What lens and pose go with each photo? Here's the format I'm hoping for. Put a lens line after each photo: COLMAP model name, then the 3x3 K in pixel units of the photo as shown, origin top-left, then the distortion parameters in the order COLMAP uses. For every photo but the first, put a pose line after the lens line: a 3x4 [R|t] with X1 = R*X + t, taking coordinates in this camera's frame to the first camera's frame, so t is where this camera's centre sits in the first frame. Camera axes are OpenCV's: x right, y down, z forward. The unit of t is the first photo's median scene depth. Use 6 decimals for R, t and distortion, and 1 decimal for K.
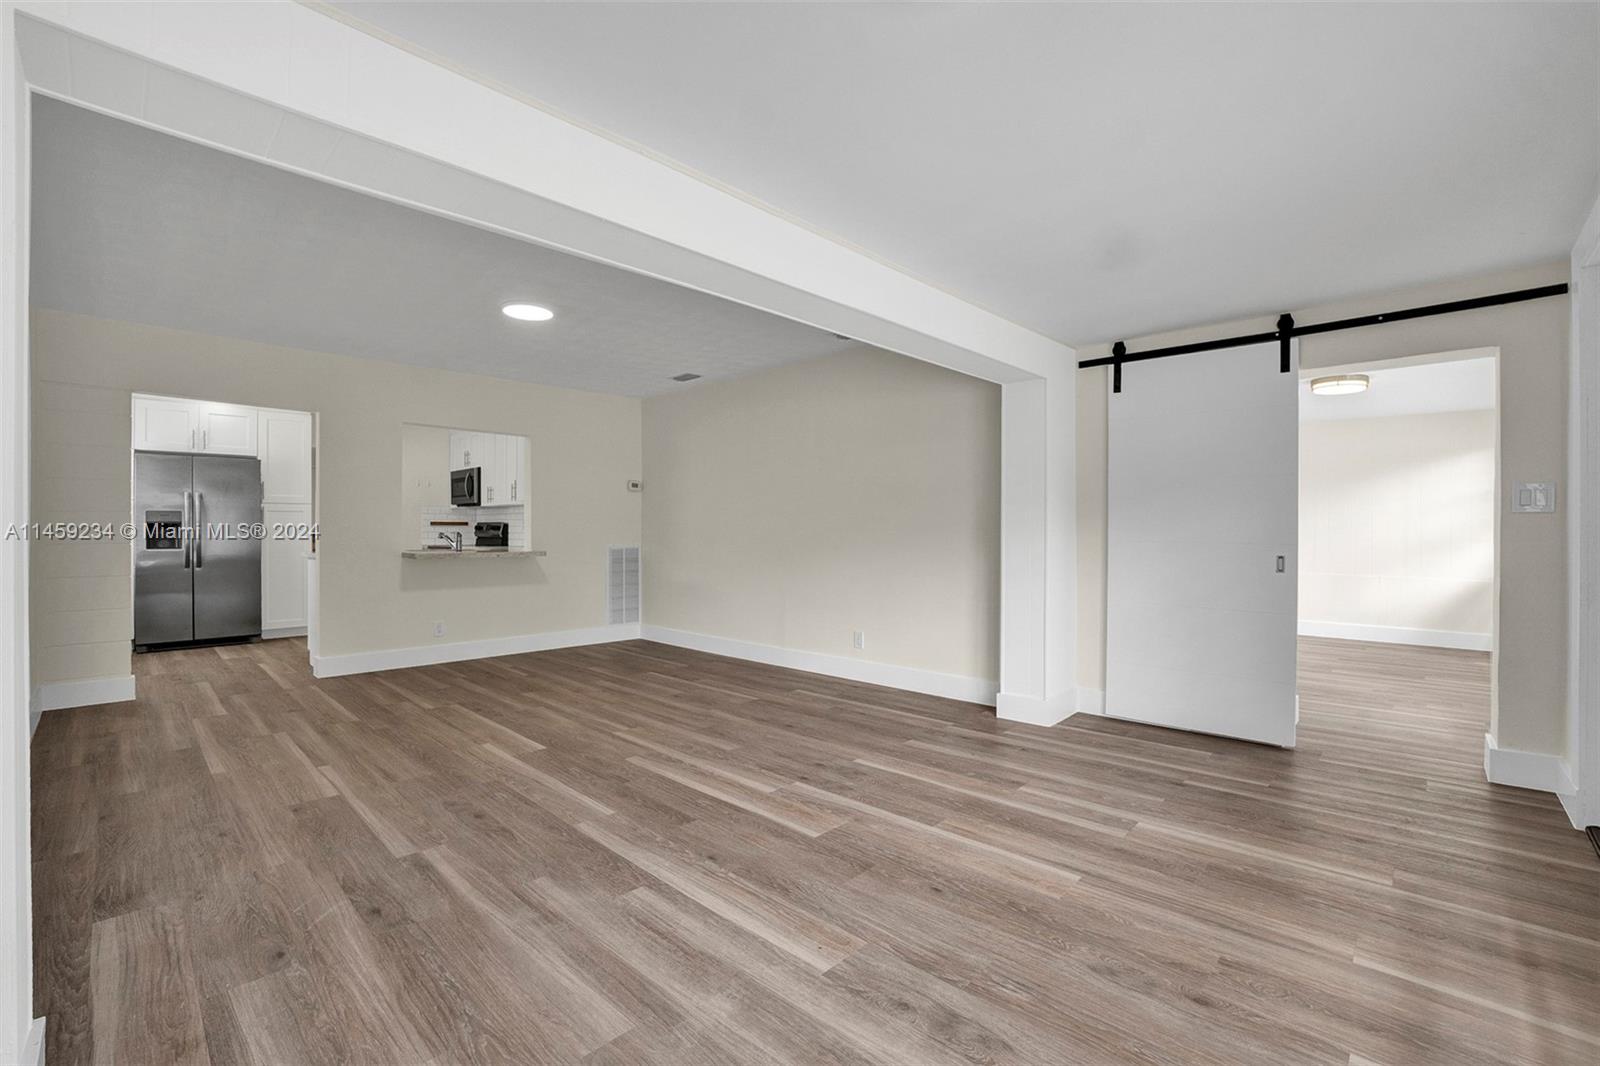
lens RADIAL K [[681.6, 0, 793.0], [0, 681.6, 535.3], [0, 0, 1]] dist [-0.037286, 0.005058]
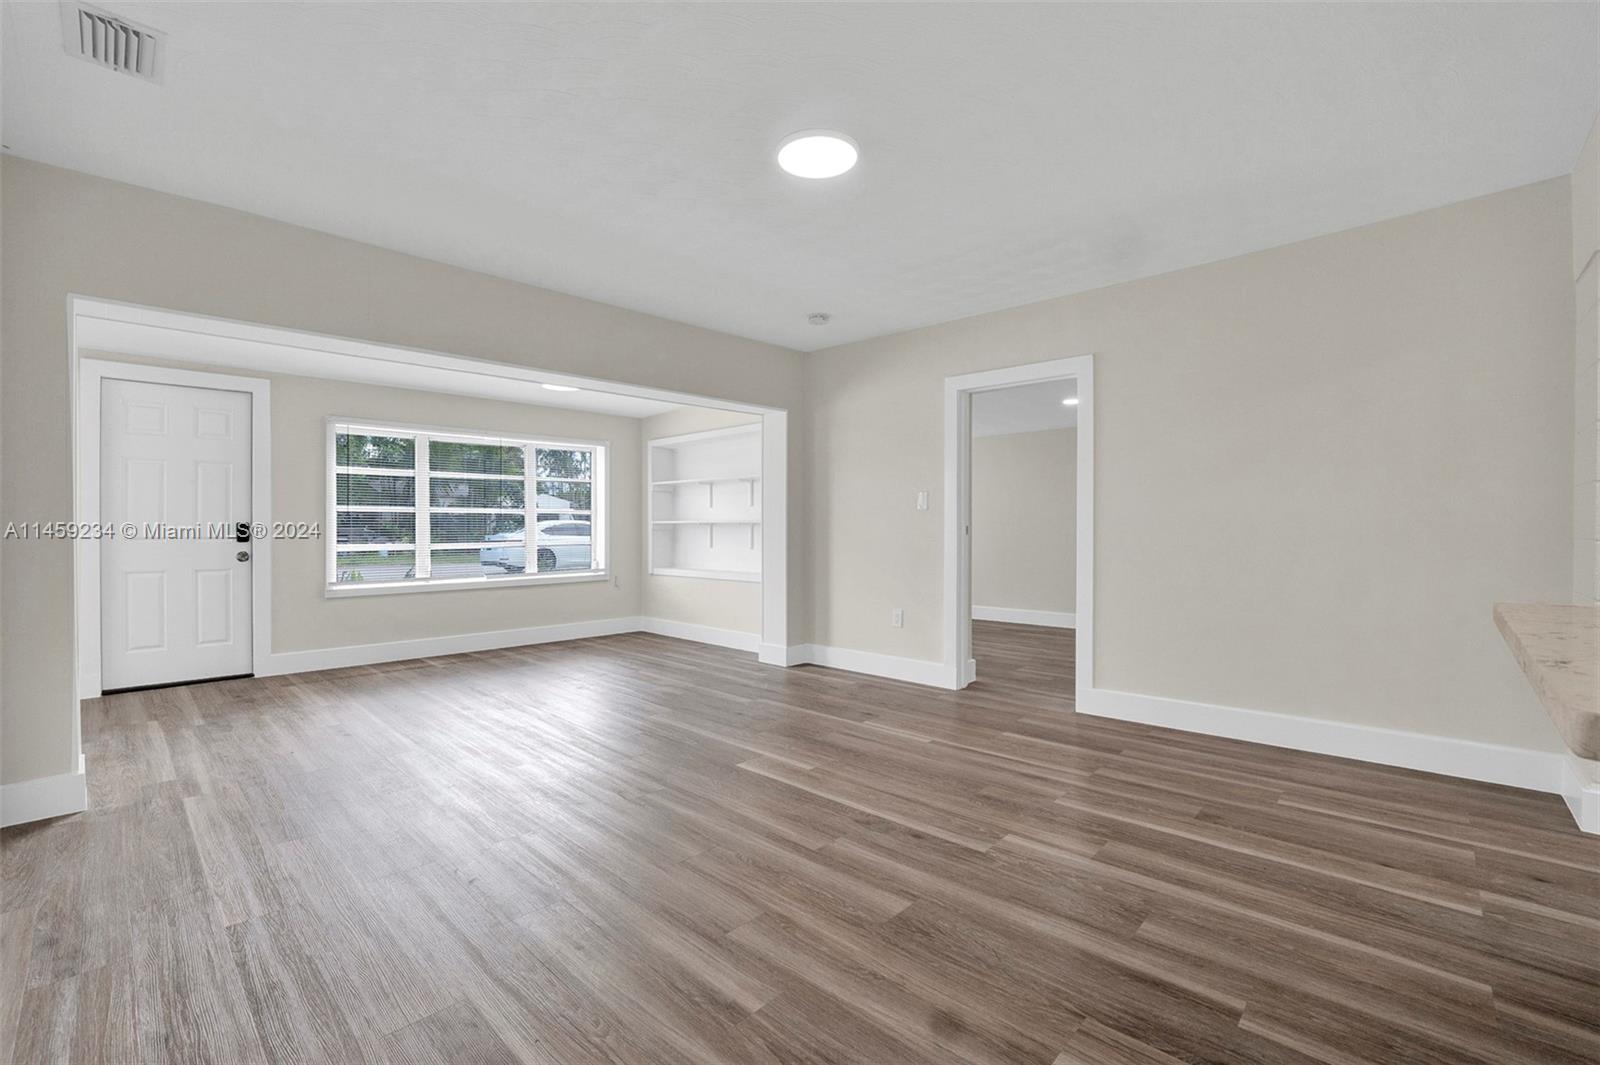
lens RADIAL K [[681.6, 0, 785.2], [0, 681.6, 530.3], [0, 0, 1]] dist [-0.037286, 0.005058]
pose [[-0.999988, 0.004812, -0.000726, -0.560138], [0.004801, 0.999878, 0.014867, -0.010486], [0.000798, 0.014863, -0.999889, 2.458733]]
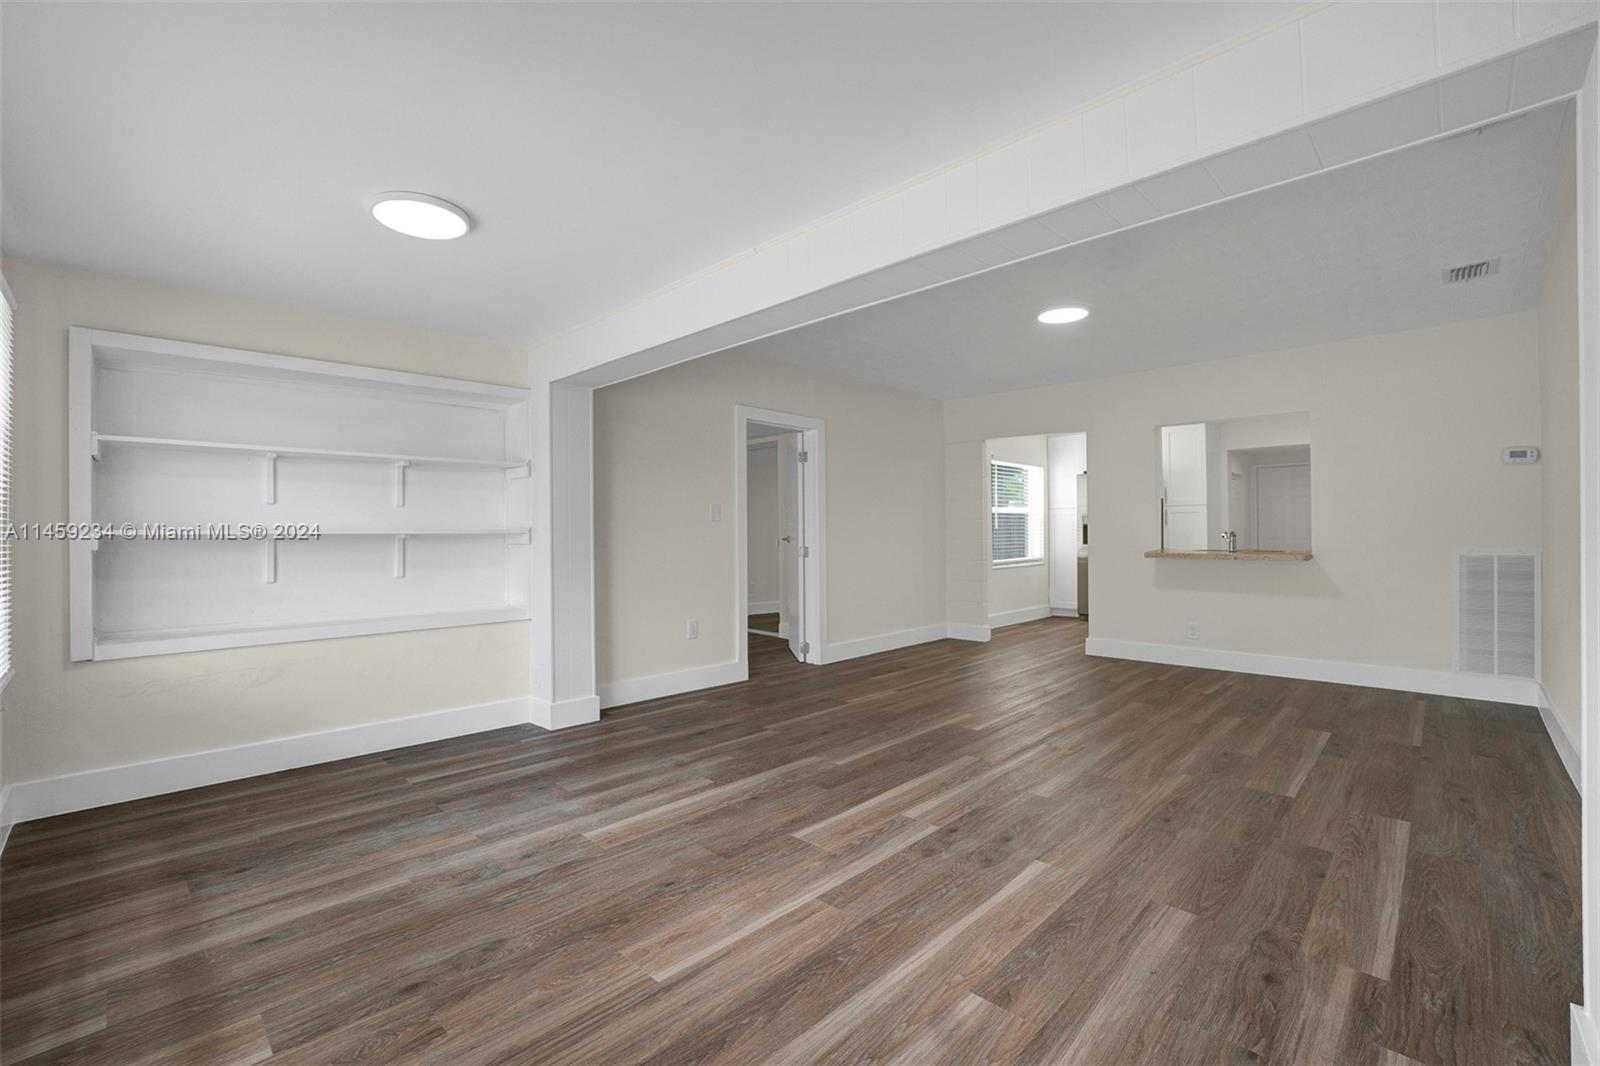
lens RADIAL K [[681.6, 0, 794.0], [0, 681.6, 528.0], [0, 0, 1]] dist [-0.037286, 0.005058]
pose [[-0.006330, -0.012846, -0.999897, 0.956098], [-0.000371, 0.999917, -0.012844, 0.003578], [0.999980, 0.000290, -0.006334, 0.927733]]
